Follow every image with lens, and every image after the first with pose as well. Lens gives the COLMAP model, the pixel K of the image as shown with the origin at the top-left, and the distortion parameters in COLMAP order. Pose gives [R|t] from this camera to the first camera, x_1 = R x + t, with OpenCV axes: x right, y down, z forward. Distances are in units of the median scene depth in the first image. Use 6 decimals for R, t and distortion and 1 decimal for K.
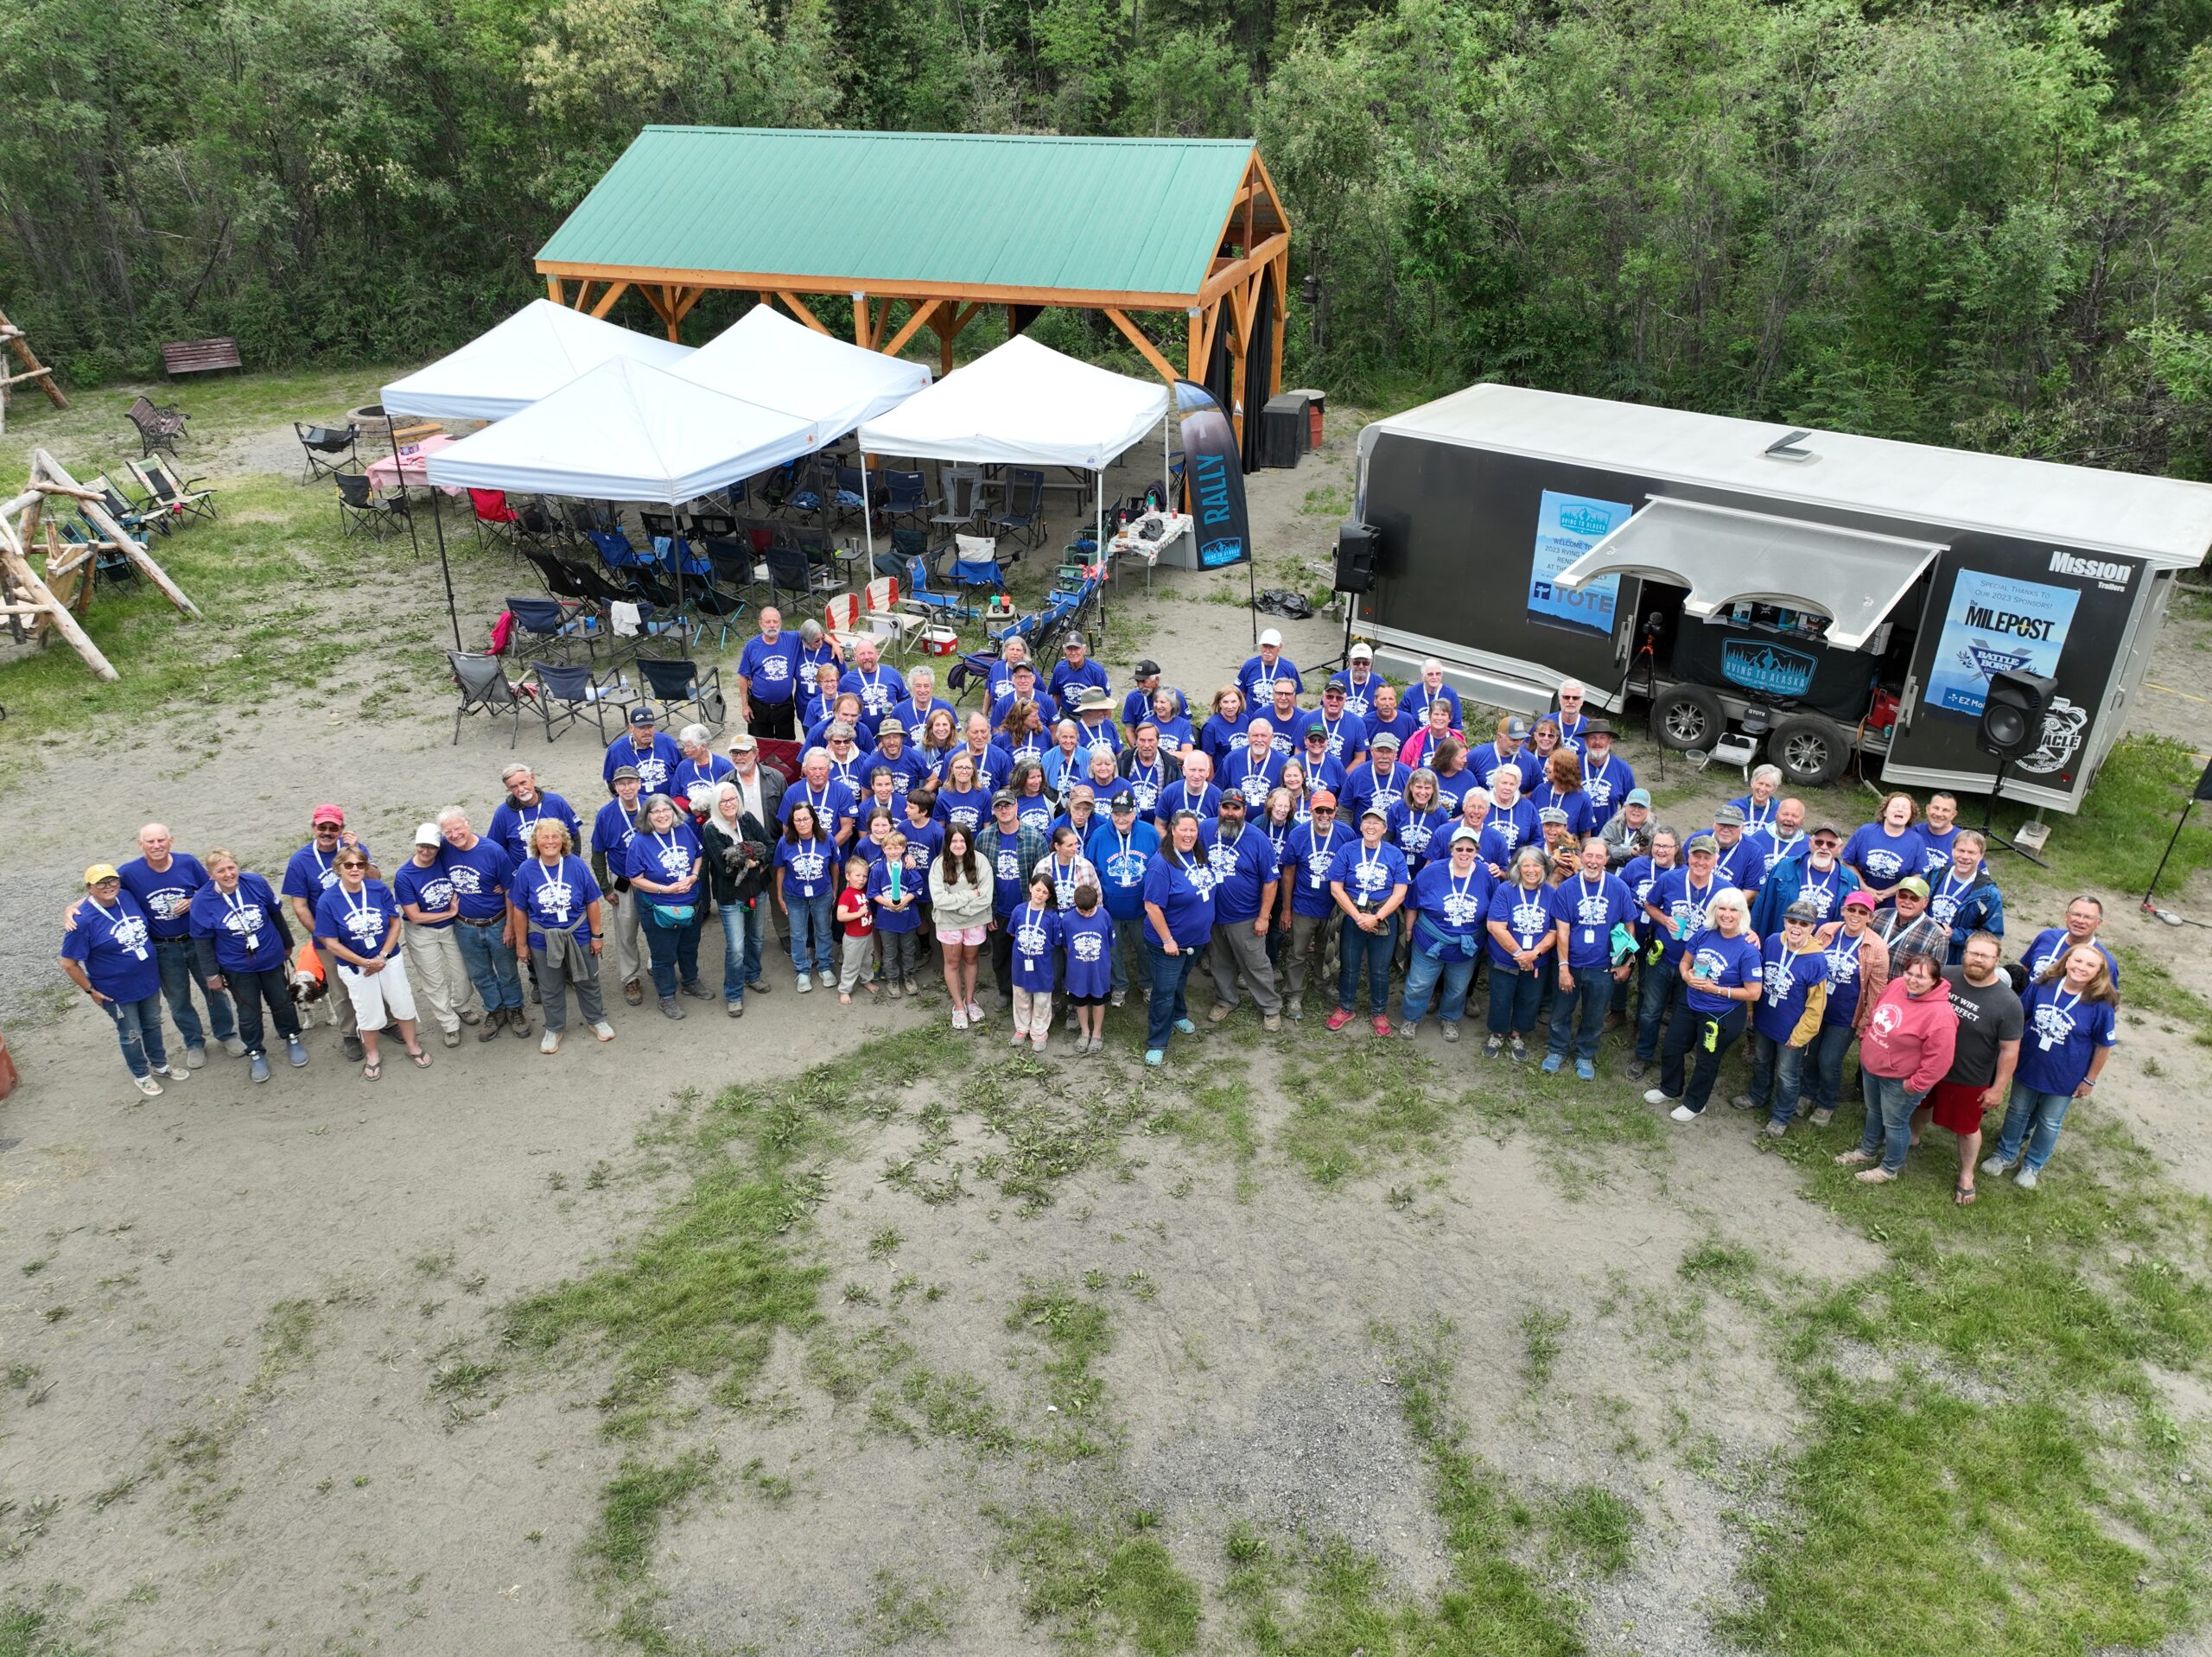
lens RADIAL K [[1540.6, 0, 1103.0], [0, 1540.6, 826.0], [0, 0, 1]] dist [-0.000502, -0.000123]
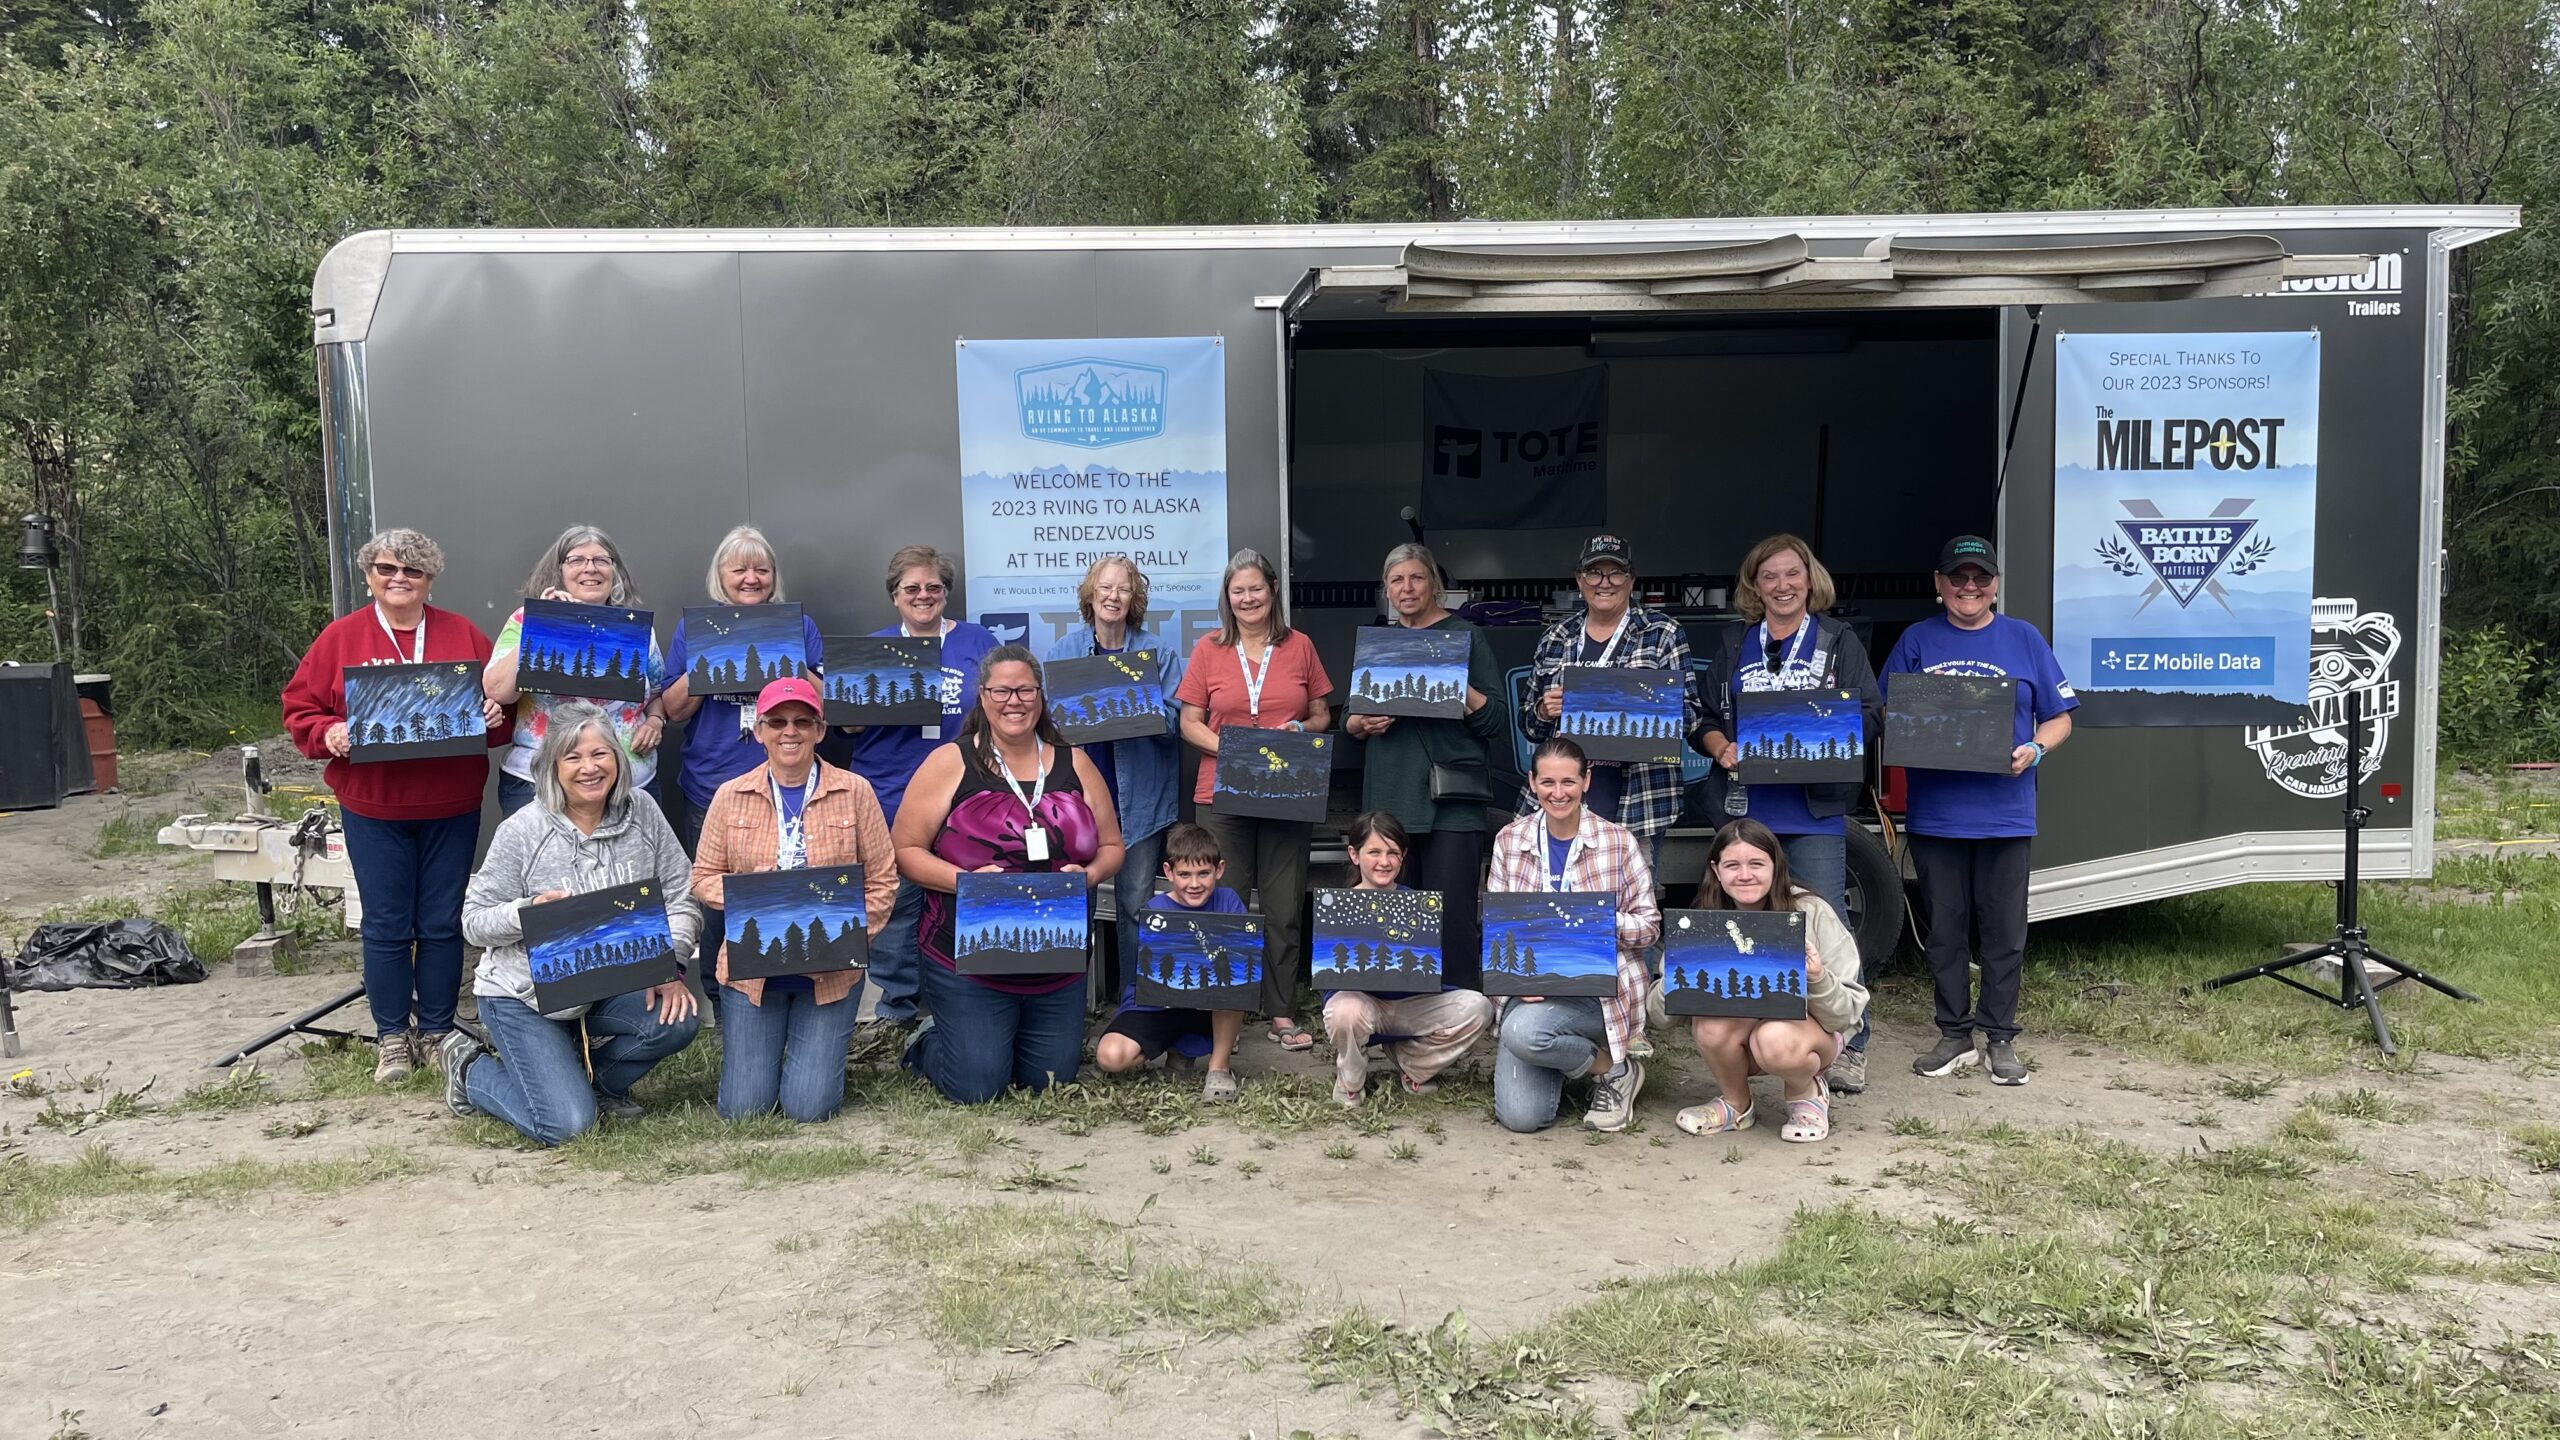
lens RADIAL K [[1881.1, 0, 1282.0], [0, 1881.1, 719.9], [0, 0, 1]] dist [0.032741, 0.000002]
pose [[0.753797, -0.054919, 0.654809, 0.069242], [0.318866, 0.901884, -0.291428, 0.004849], [-0.574556, 0.428473, 0.697349, 0.804202]]
